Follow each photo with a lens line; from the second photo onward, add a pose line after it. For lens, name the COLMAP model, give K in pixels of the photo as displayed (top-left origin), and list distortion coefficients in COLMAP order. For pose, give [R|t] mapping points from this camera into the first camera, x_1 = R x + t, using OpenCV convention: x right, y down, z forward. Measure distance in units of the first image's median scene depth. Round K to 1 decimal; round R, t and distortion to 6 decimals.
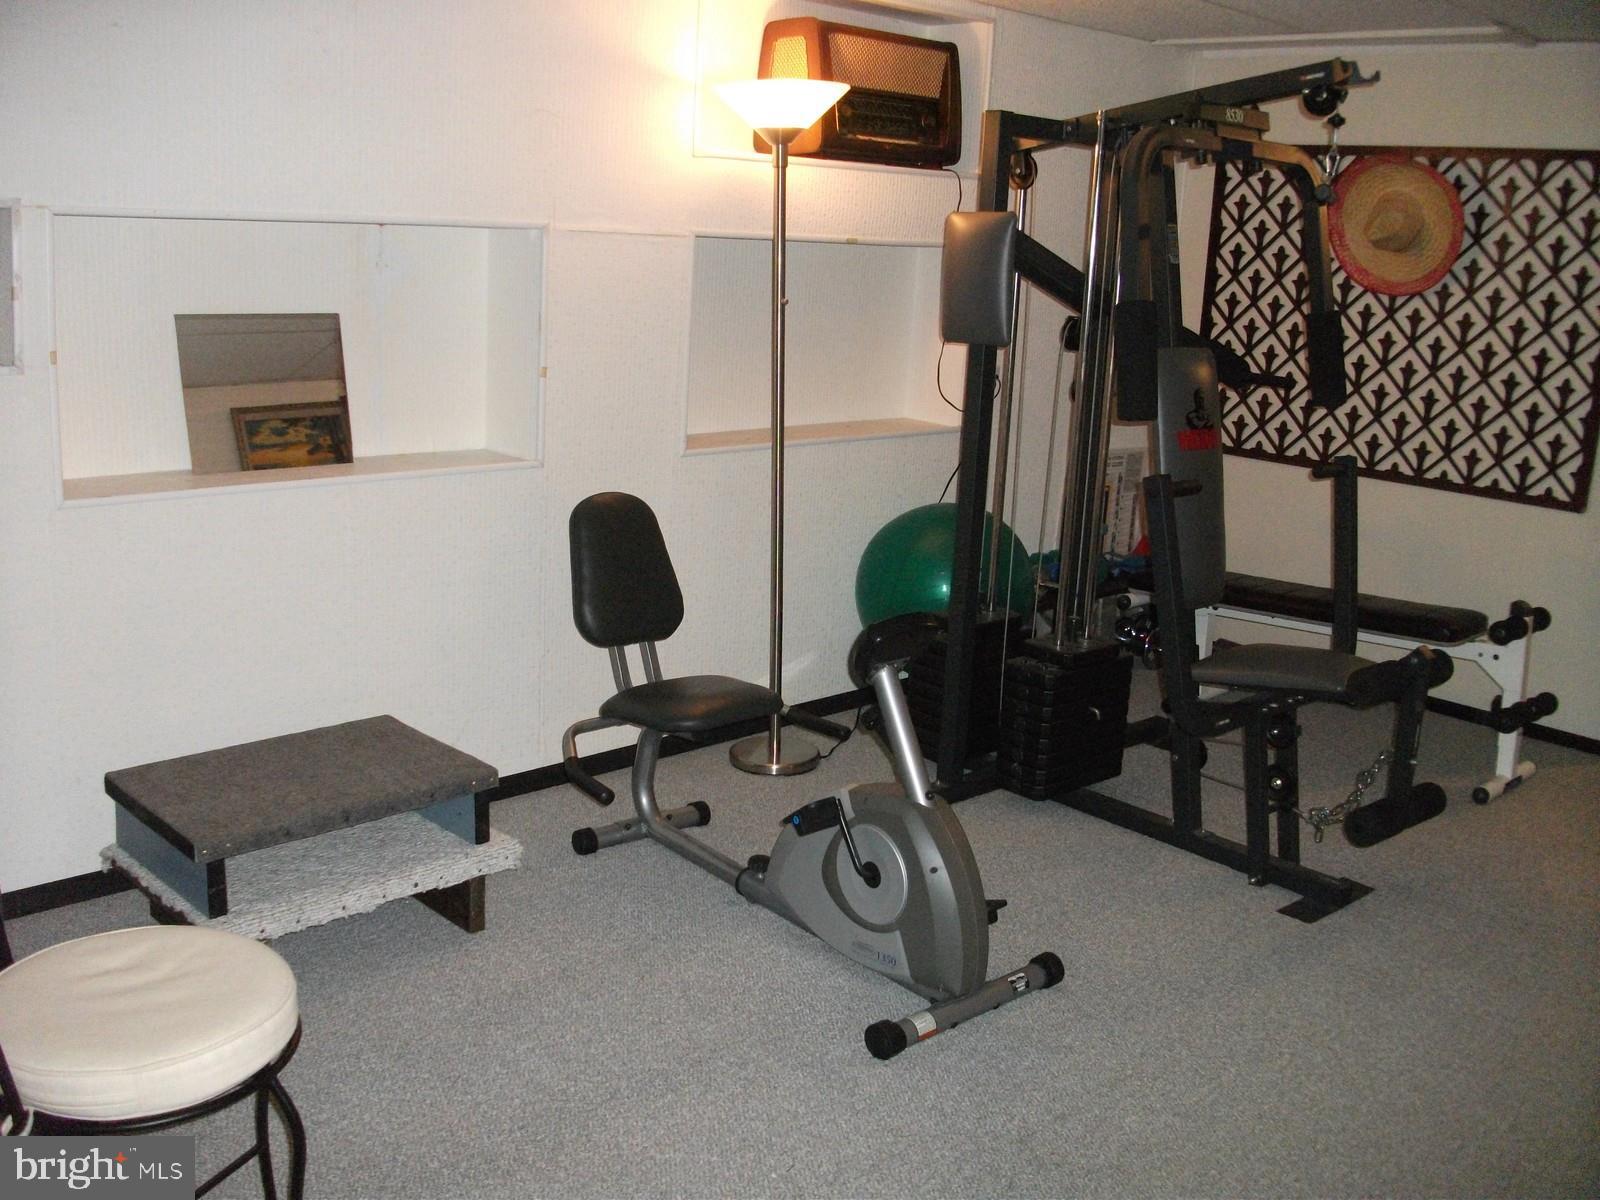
lens RADIAL K [[1587.4, 0, 800.0], [0, 1587.4, 600.0], [0, 0, 1]] dist [0.008404, 0.014839]
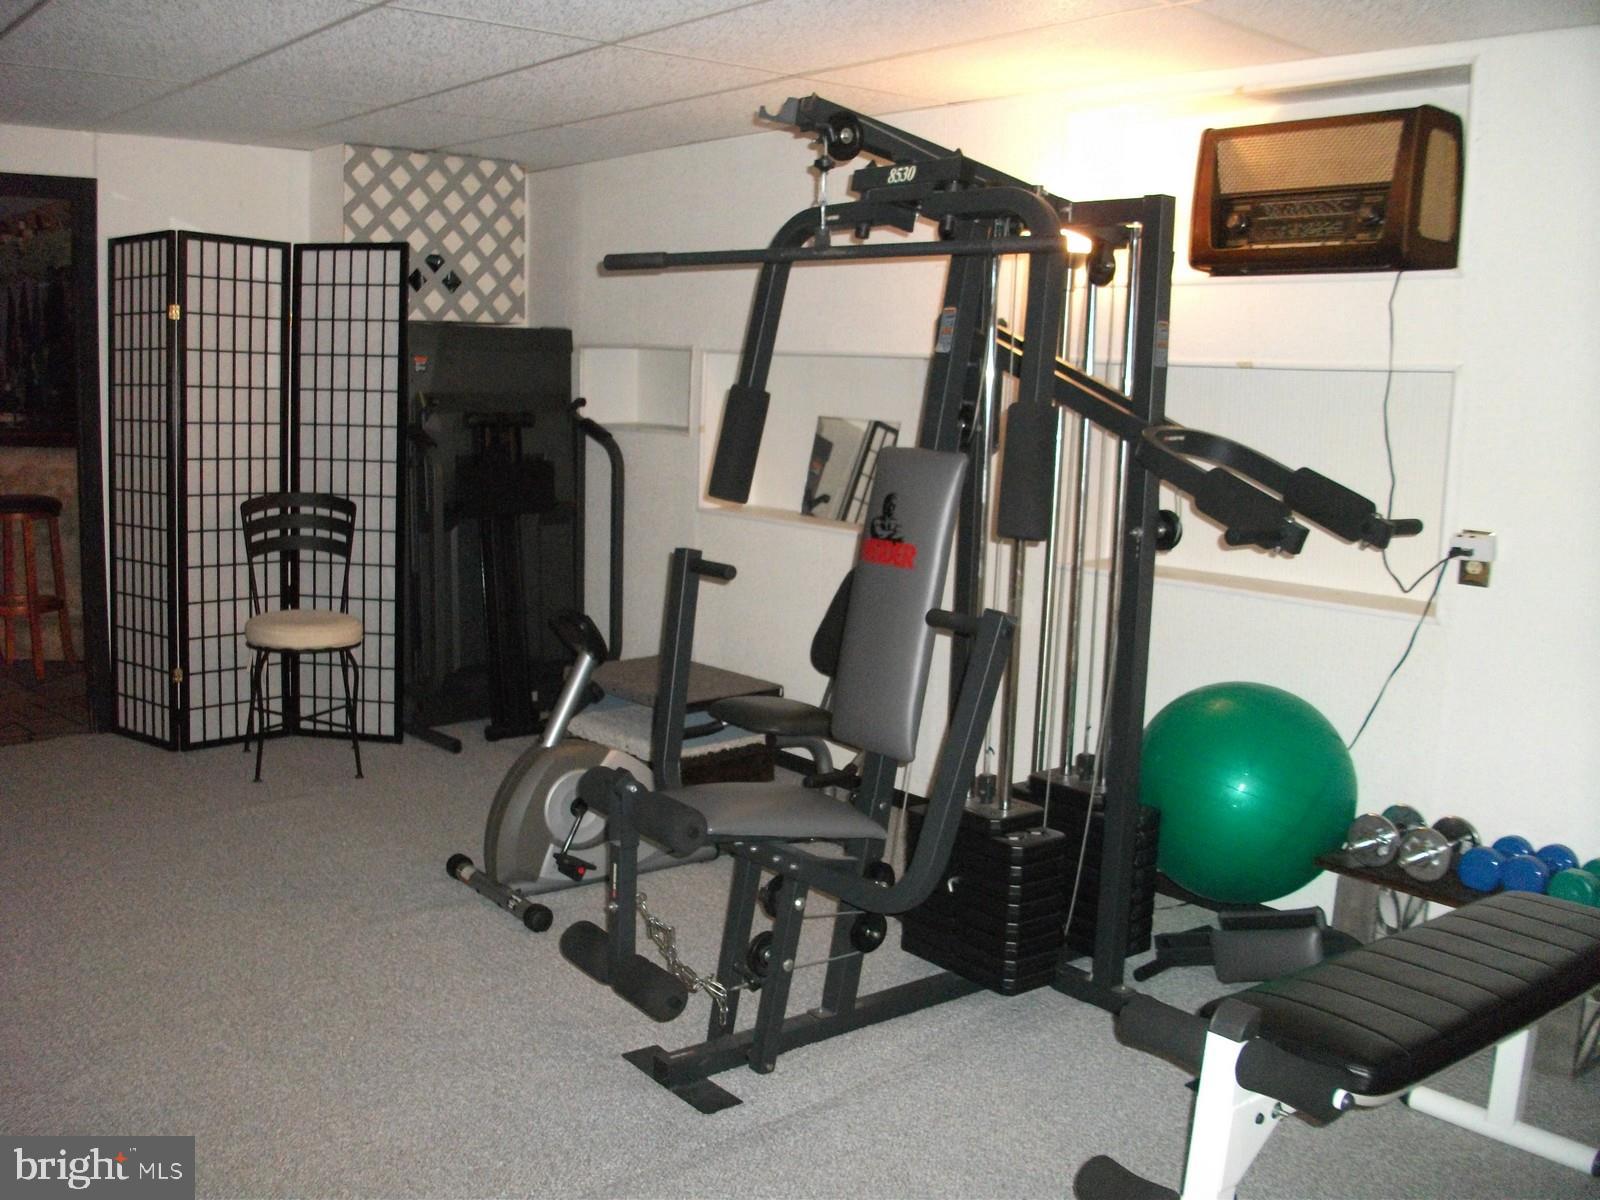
lens RADIAL K [[1587.4, 0, 800.0], [0, 1587.4, 600.0], [0, 0, 1]] dist [0.008404, 0.014839]
pose [[-0.090459, 0.087764, -0.992026, 0.980278], [-0.263896, 0.958389, 0.108852, -0.139553], [0.960300, 0.271639, -0.063534, 0.901736]]
